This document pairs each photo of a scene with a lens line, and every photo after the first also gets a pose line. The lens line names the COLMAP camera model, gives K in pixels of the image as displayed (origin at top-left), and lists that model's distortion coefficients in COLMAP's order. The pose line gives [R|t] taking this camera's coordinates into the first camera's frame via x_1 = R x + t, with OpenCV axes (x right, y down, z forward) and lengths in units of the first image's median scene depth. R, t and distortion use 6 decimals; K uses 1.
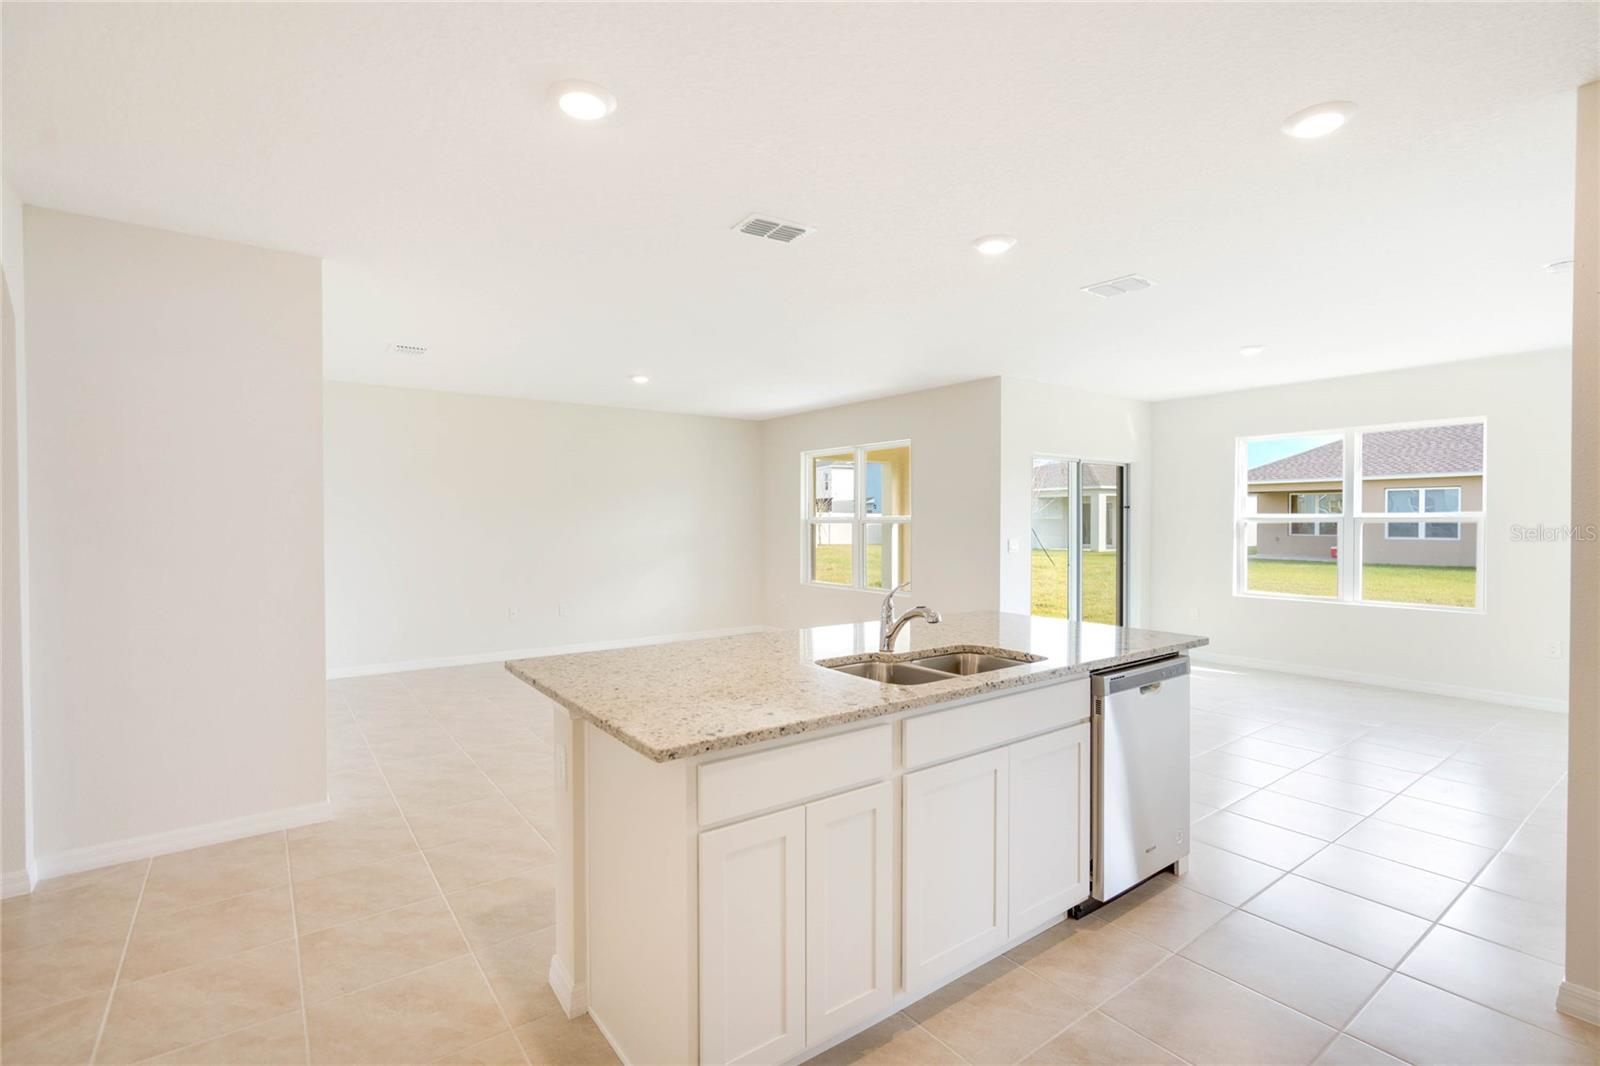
lens RADIAL K [[744.5, 0, 808.0], [0, 744.5, 519.5], [0, 0, 1]] dist [-0.008812, 0.000102]
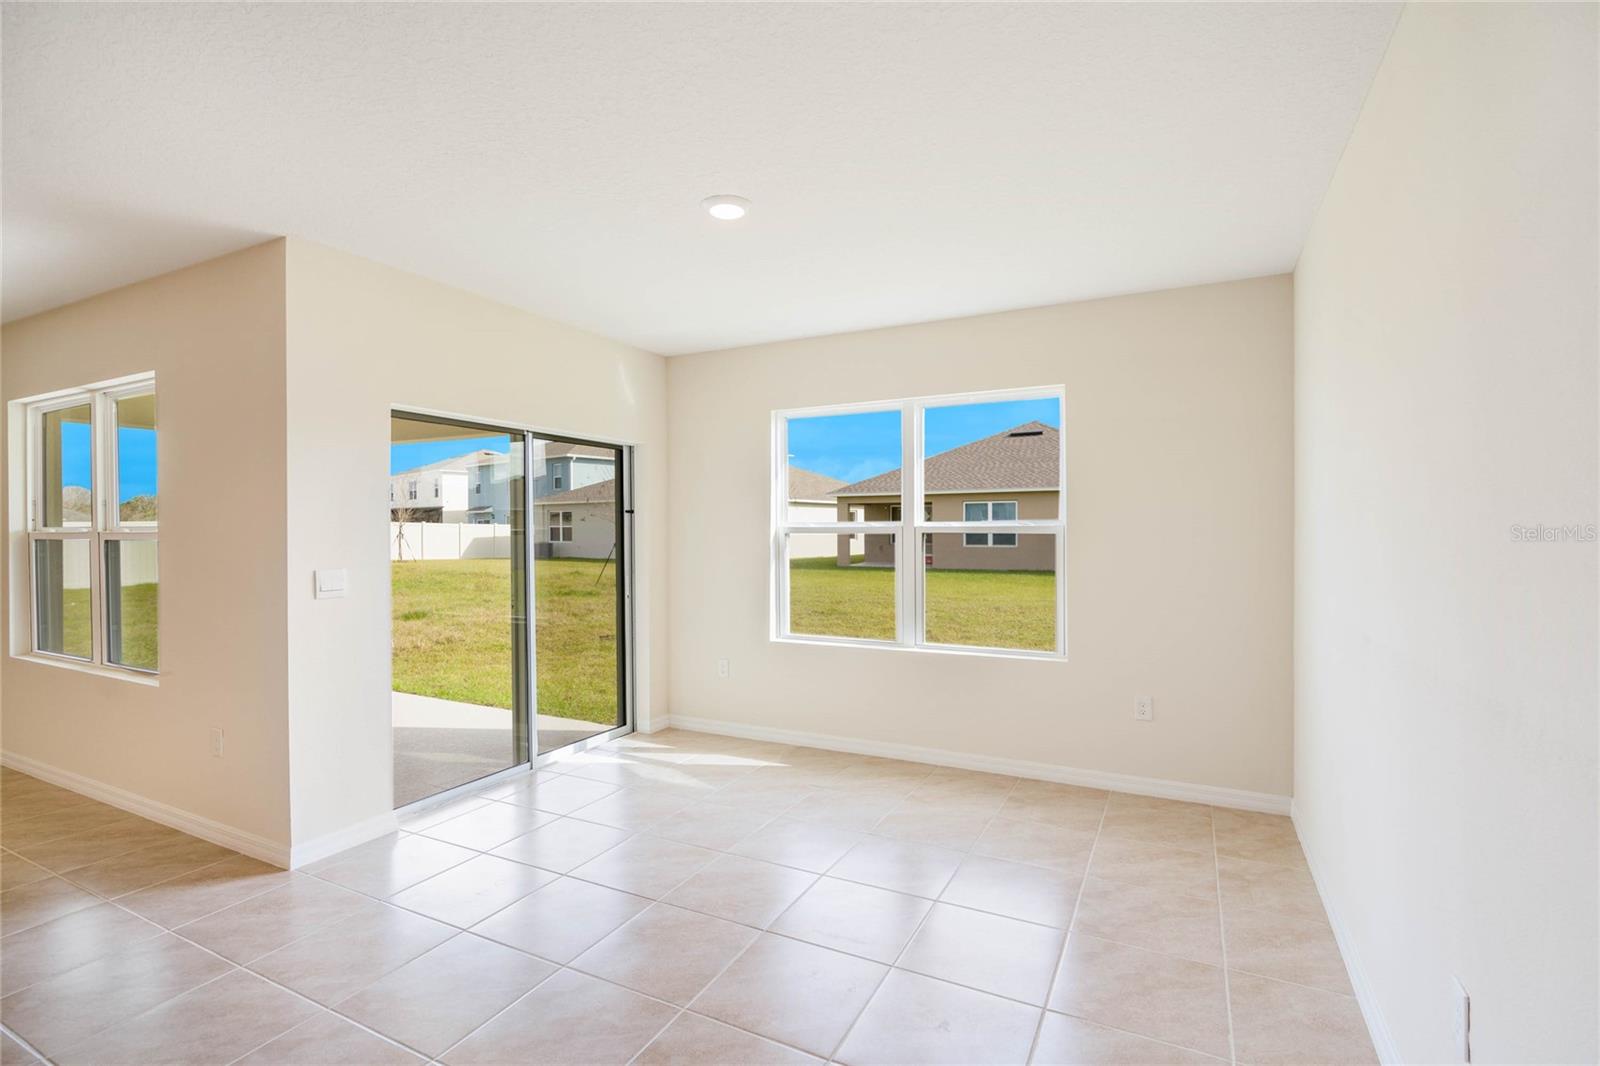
lens RADIAL K [[732.7, 0, 808.6], [0, 732.7, 508.9], [0, 0, 1]] dist [0.006021, -0.001384]
pose [[0.900434, 0.009345, 0.434893, 0.107914], [0.003900, 0.999556, -0.029552, 0.000237], [-0.434976, 0.028306, 0.899997, 0.130723]]
